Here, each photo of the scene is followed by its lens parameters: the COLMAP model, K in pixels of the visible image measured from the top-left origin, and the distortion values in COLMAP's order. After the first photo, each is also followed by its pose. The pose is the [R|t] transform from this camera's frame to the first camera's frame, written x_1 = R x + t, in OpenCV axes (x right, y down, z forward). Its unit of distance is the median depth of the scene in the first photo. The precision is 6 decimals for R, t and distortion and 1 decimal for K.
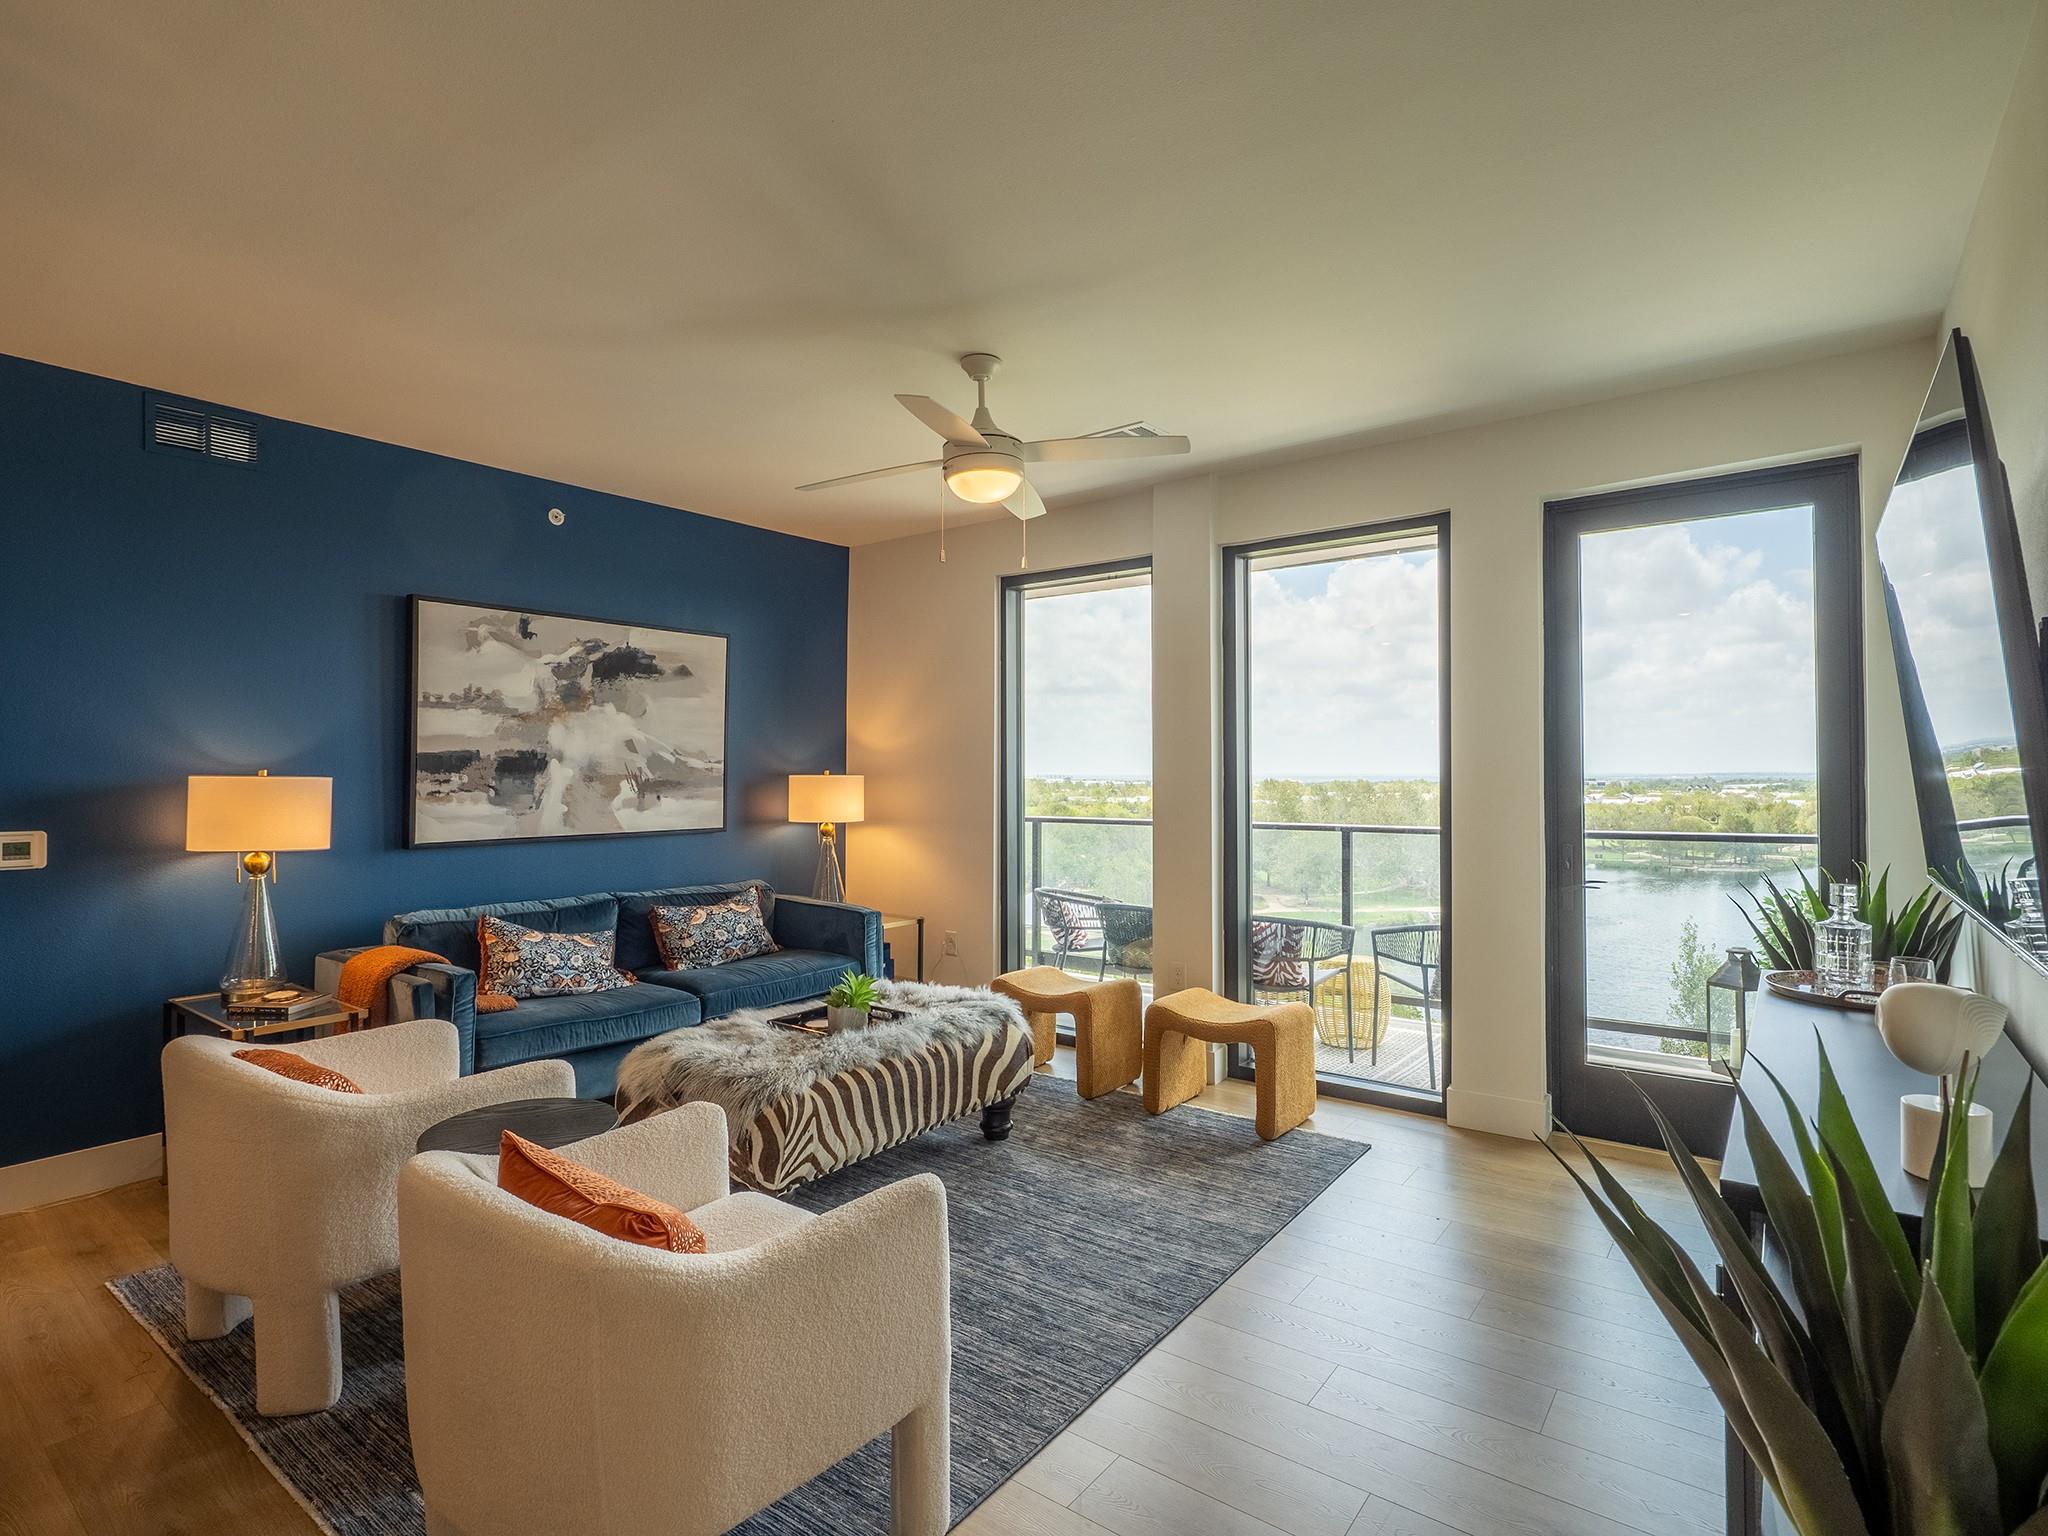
lens RADIAL K [[1030.7, 0, 1010.9], [0, 1030.7, 765.6], [0, 0, 1]] dist [-0.002762, -0.001273]
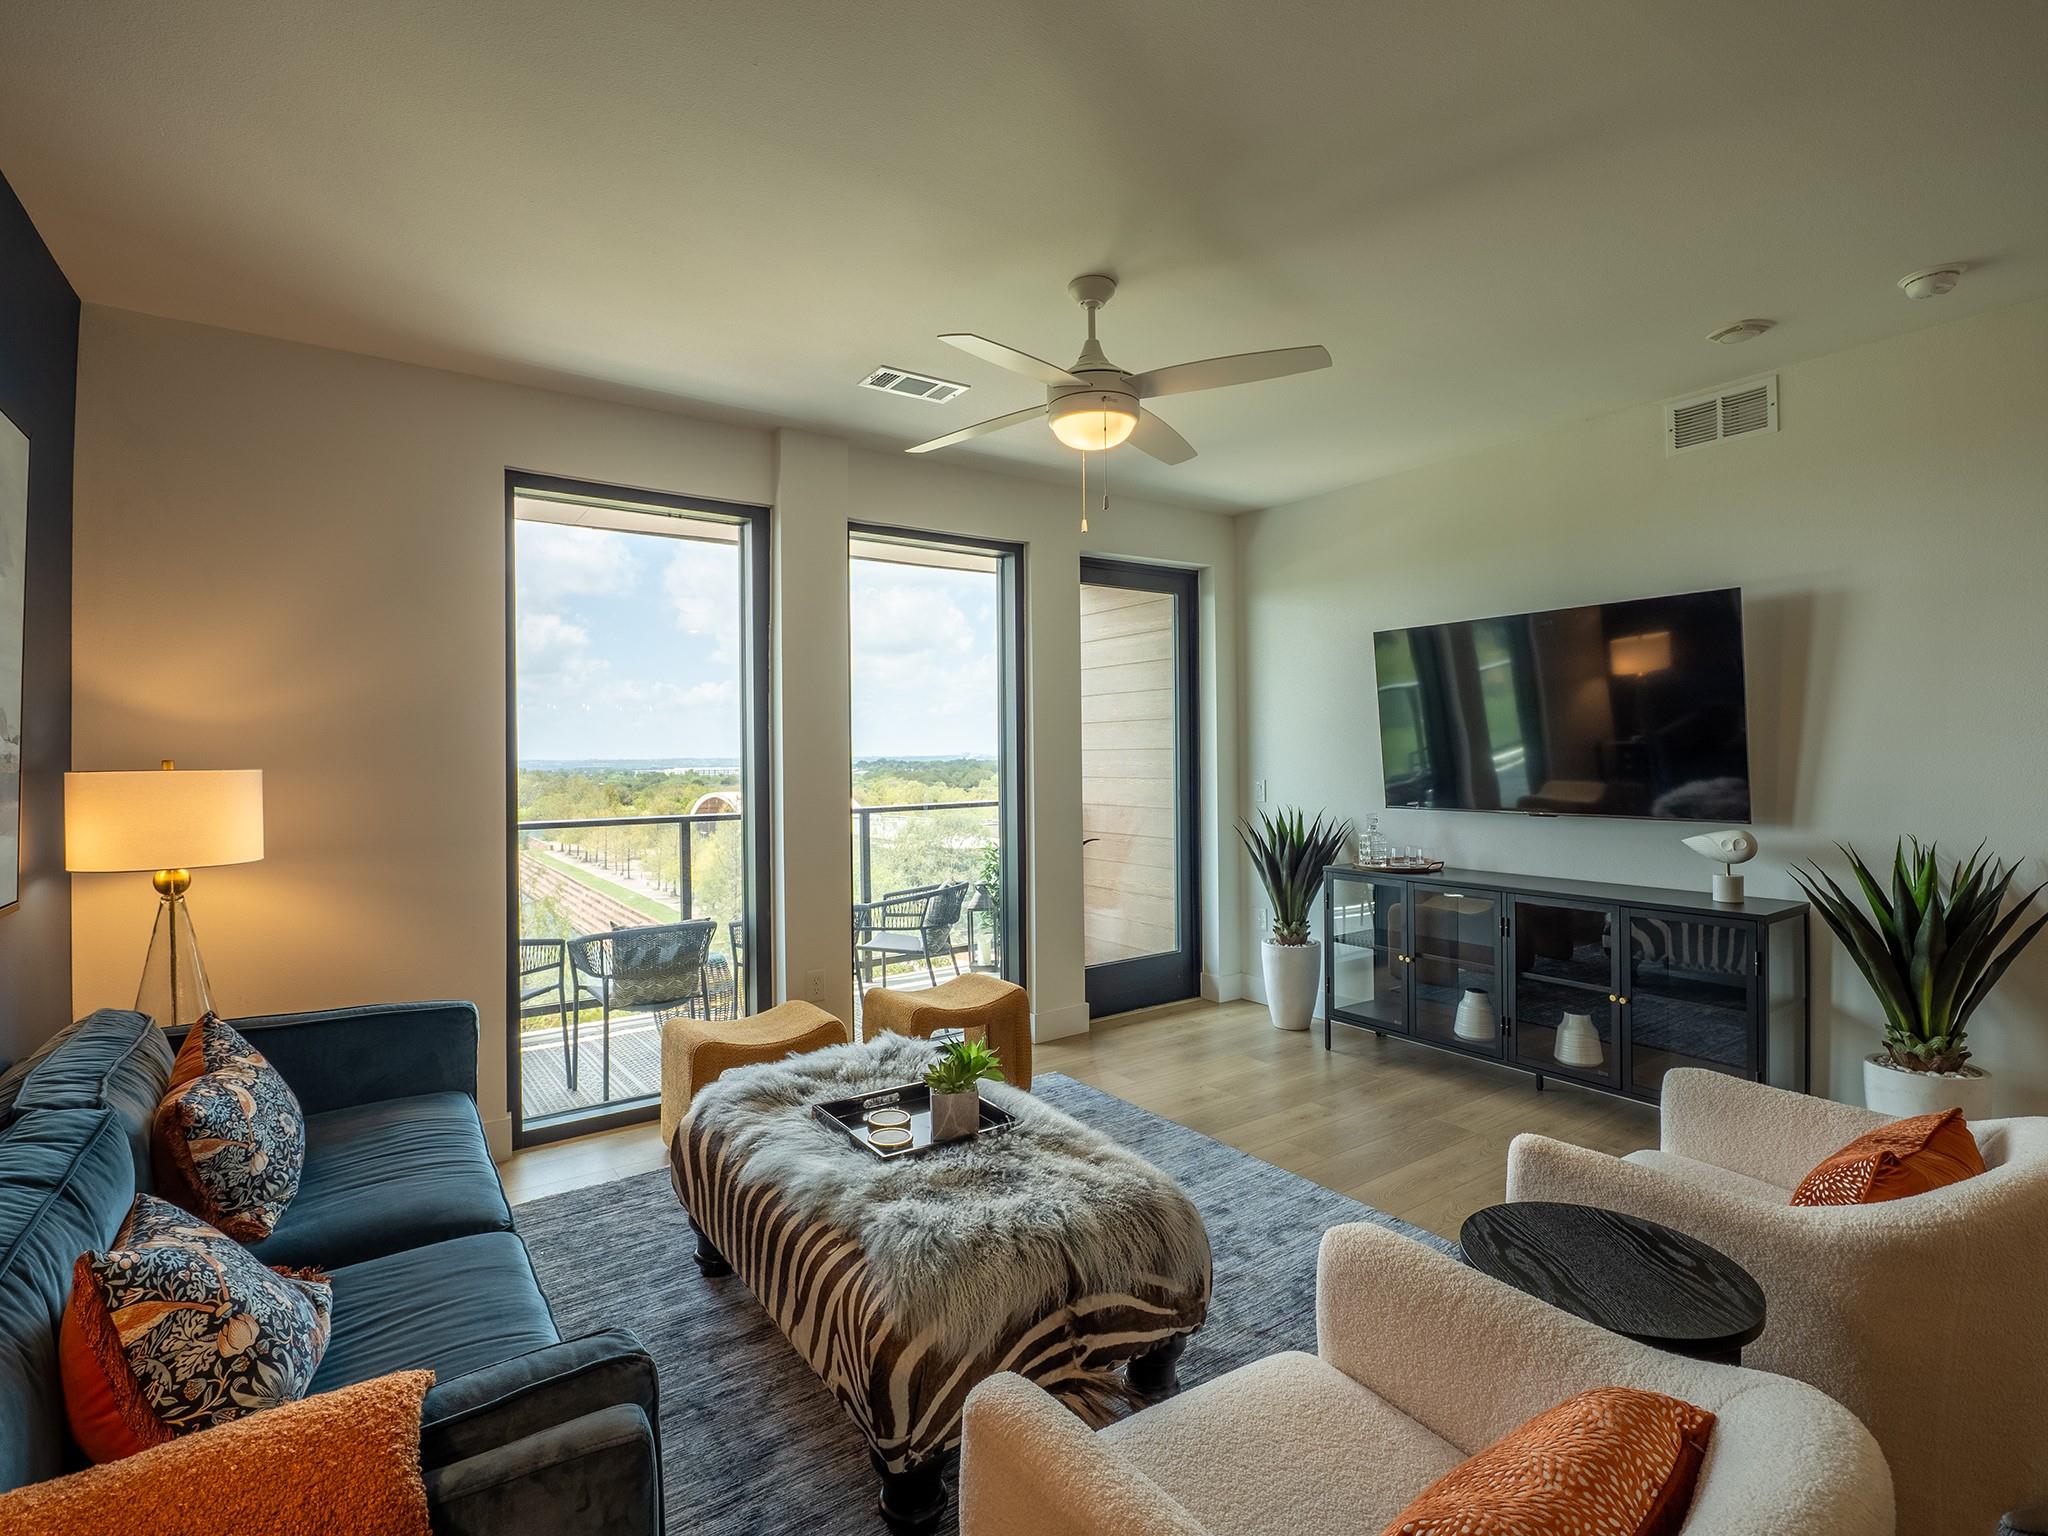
lens RADIAL K [[979.8, 0, 1031.3], [0, 979.8, 752.1], [0, 0, 1]] dist [-0.007869, -0.002144]
pose [[0.290122, 0.003436, 0.956983, -0.668648], [0.002280, 0.999988, -0.004282, 0.004834], [-0.956987, 0.003424, 0.290111, 0.639488]]
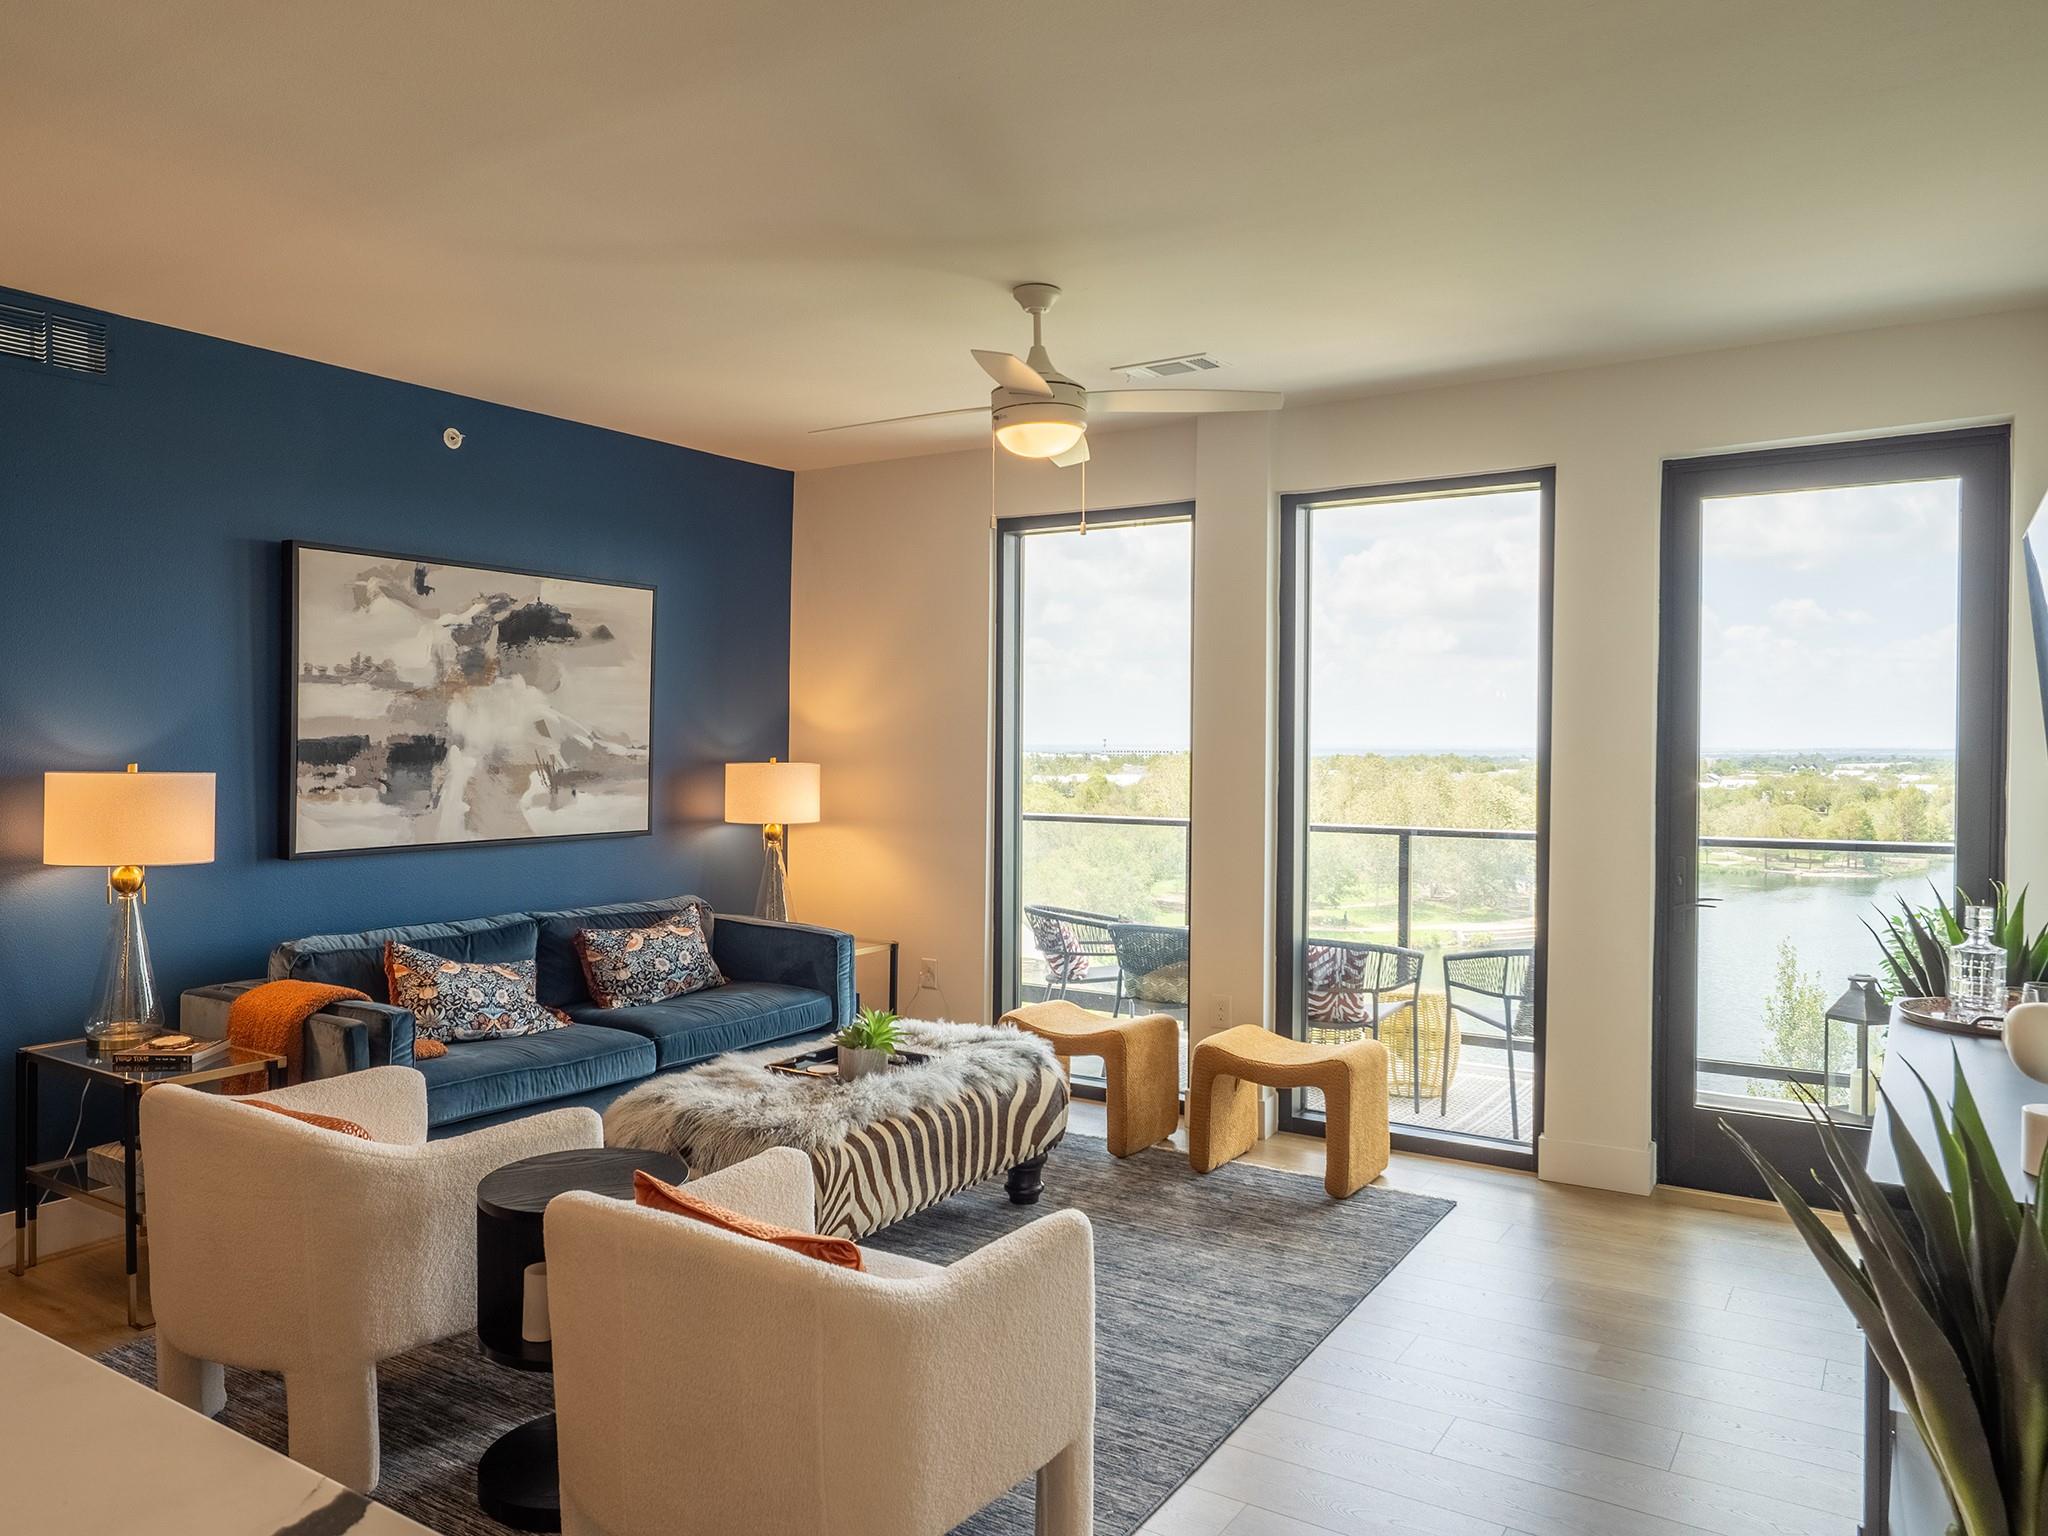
lens RADIAL K [[1419.5, 0, 1008.9], [0, 1419.5, 774.6], [0, 0, 1]] dist [0.006321, -0.003317]
pose [[0.996862, 0.006151, 0.078918, -0.112238], [-0.008587, 0.999496, 0.030555, -0.023222], [-0.078690, -0.031137, 0.996413, -0.139971]]
